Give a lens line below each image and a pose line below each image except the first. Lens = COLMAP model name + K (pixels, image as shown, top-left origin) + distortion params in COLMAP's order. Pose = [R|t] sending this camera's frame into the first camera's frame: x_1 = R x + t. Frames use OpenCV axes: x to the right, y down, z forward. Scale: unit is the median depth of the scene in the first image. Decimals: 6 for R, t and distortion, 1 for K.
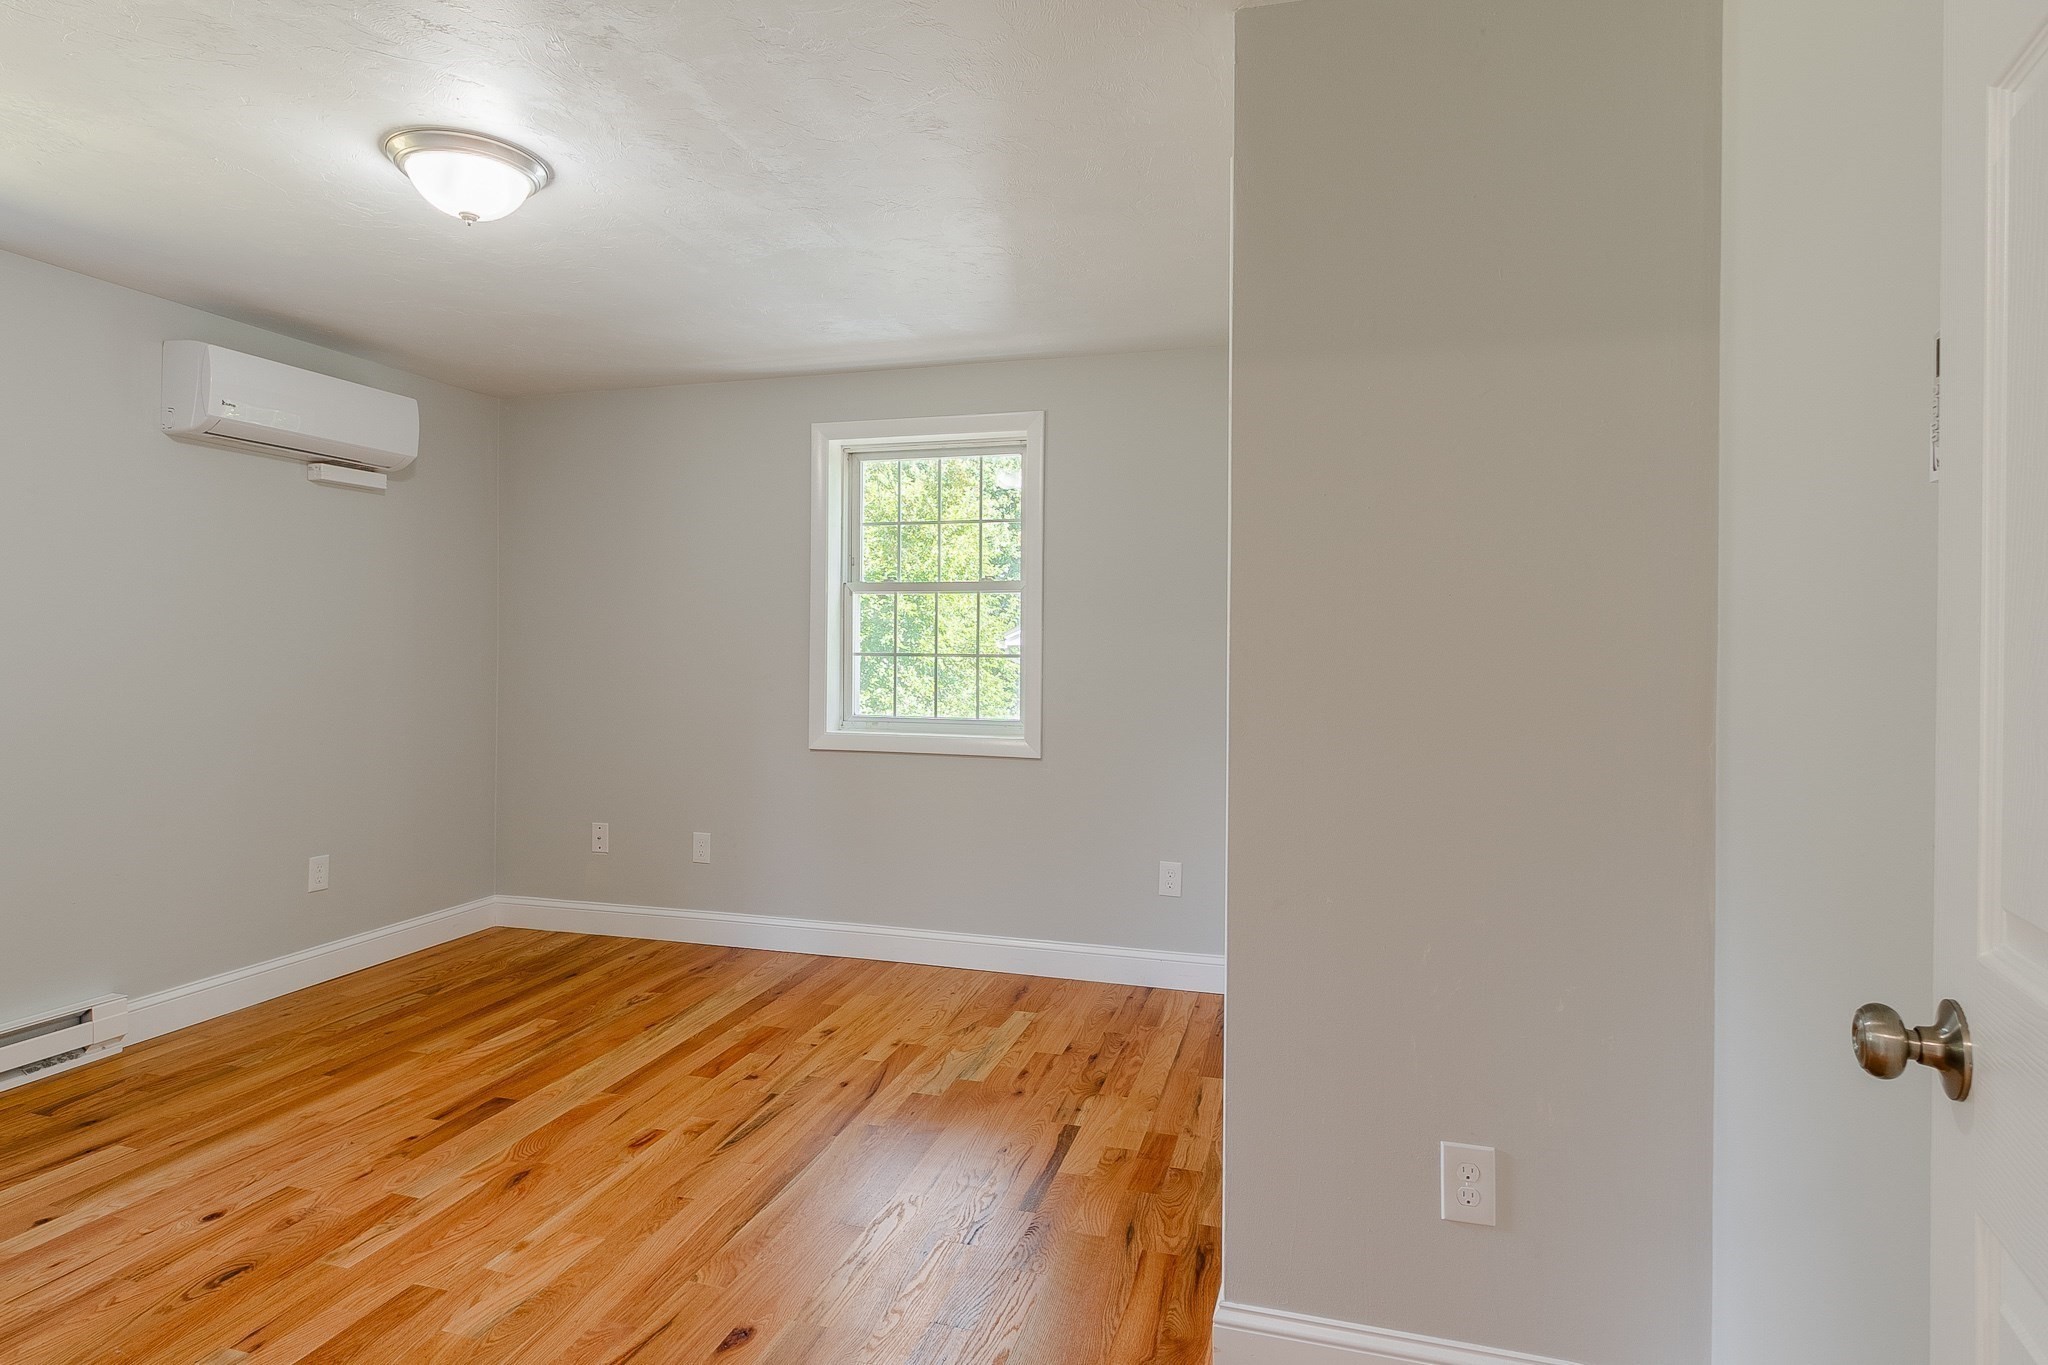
lens RADIAL K [[1082.8, 0, 1011.6], [0, 1082.8, 670.8], [0, 0, 1]] dist [0.010204, -0.001343]
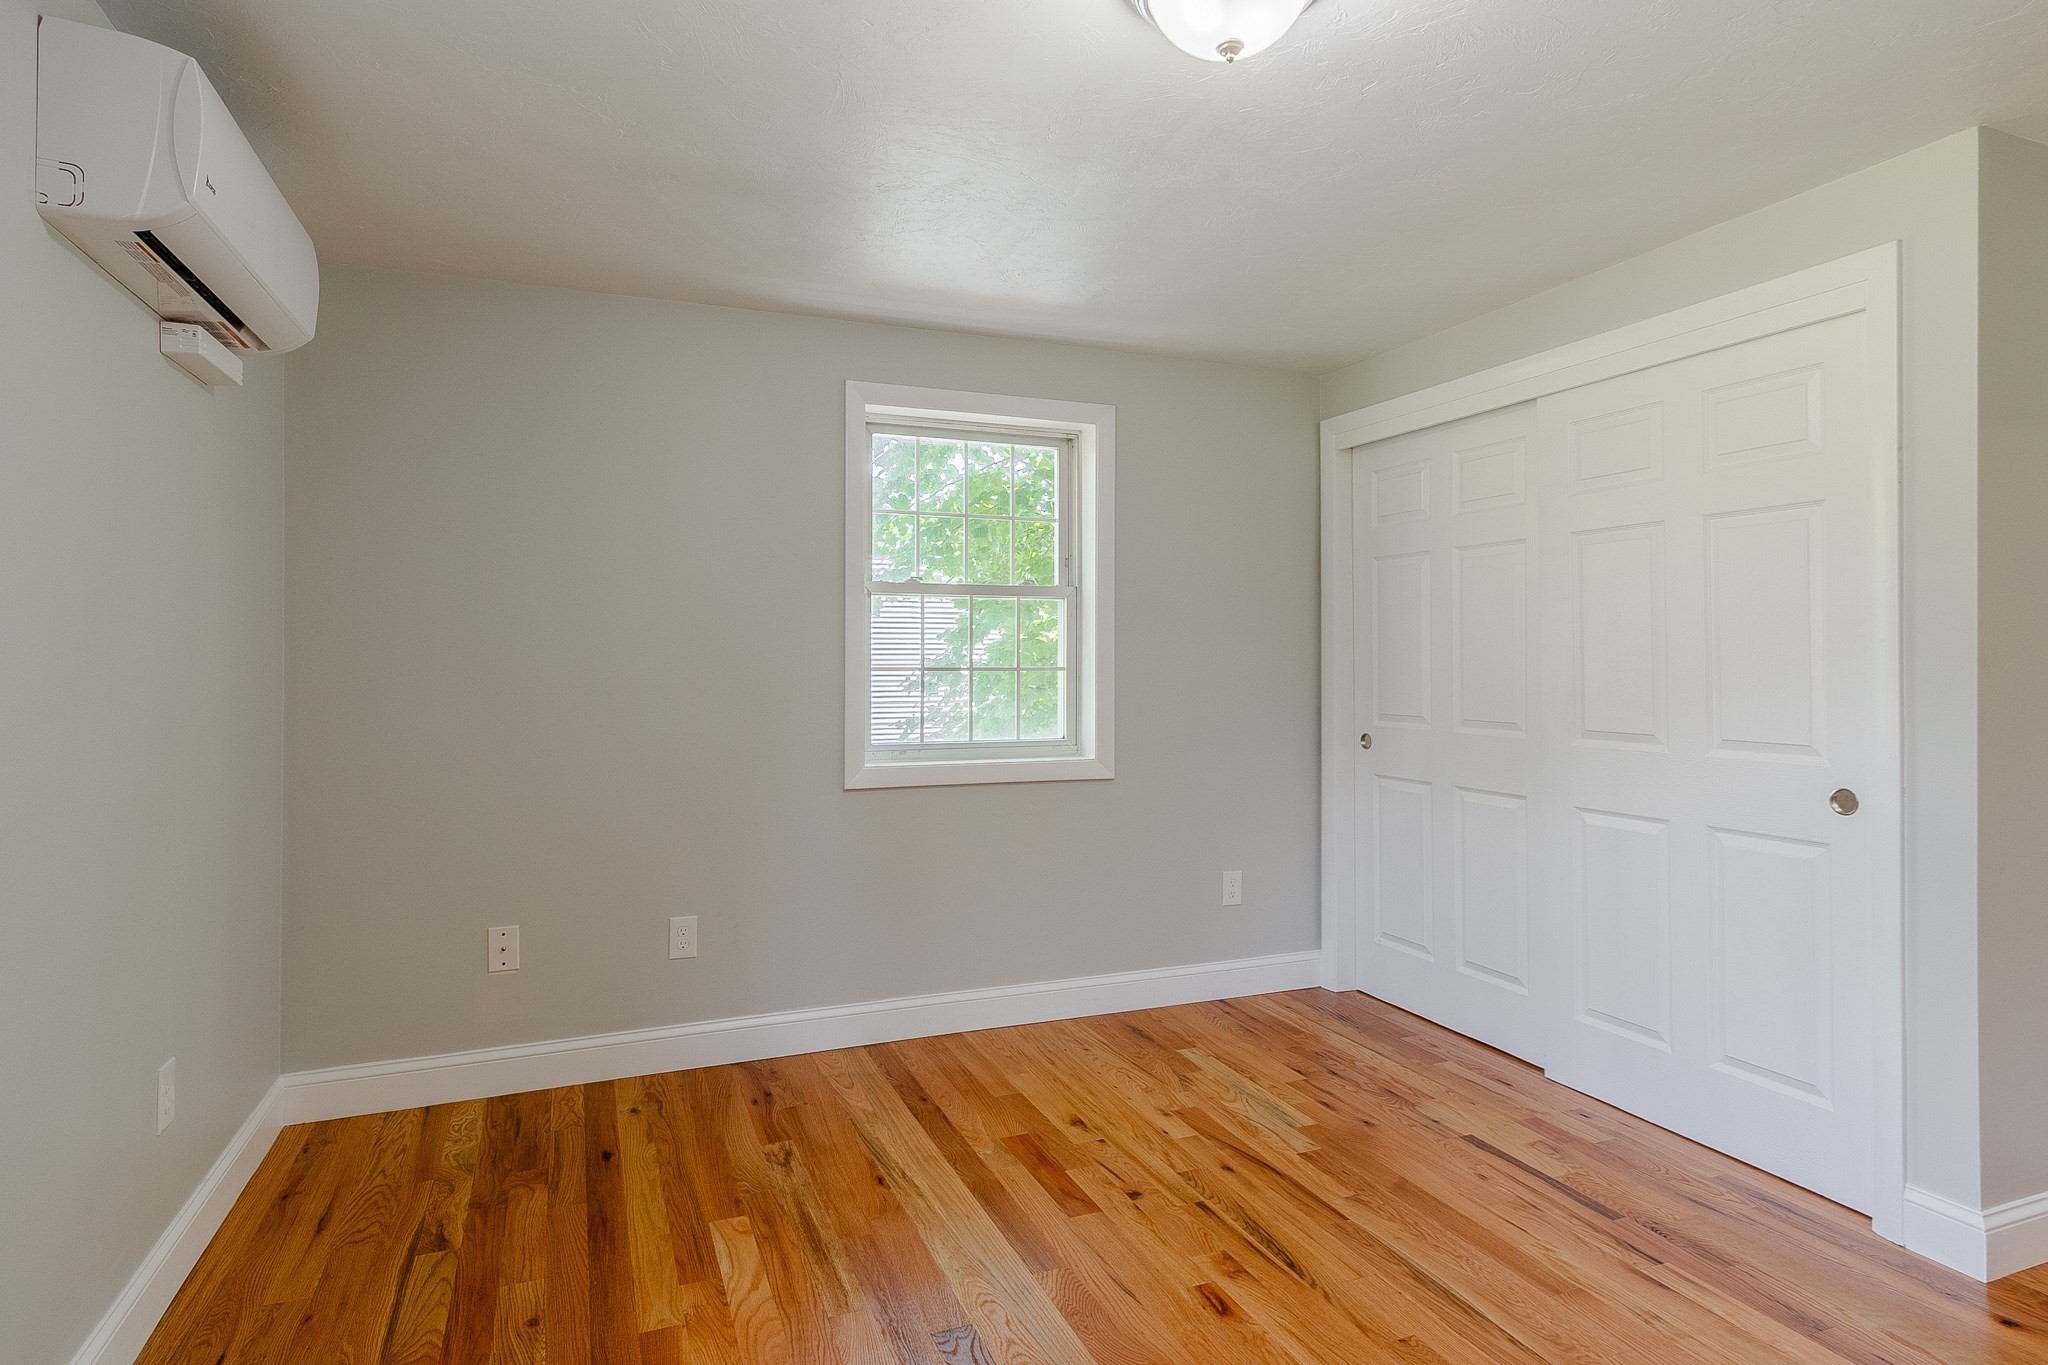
lens RADIAL K [[1082.8, 0, 1004.5], [0, 1082.8, 672.1], [0, 0, 1]] dist [0.010204, -0.001343]
pose [[0.798080, -0.016744, 0.602319, -0.627910], [0.024846, 0.999678, -0.005131, -0.007111], [-0.602039, 0.019060, 0.798239, 0.325983]]
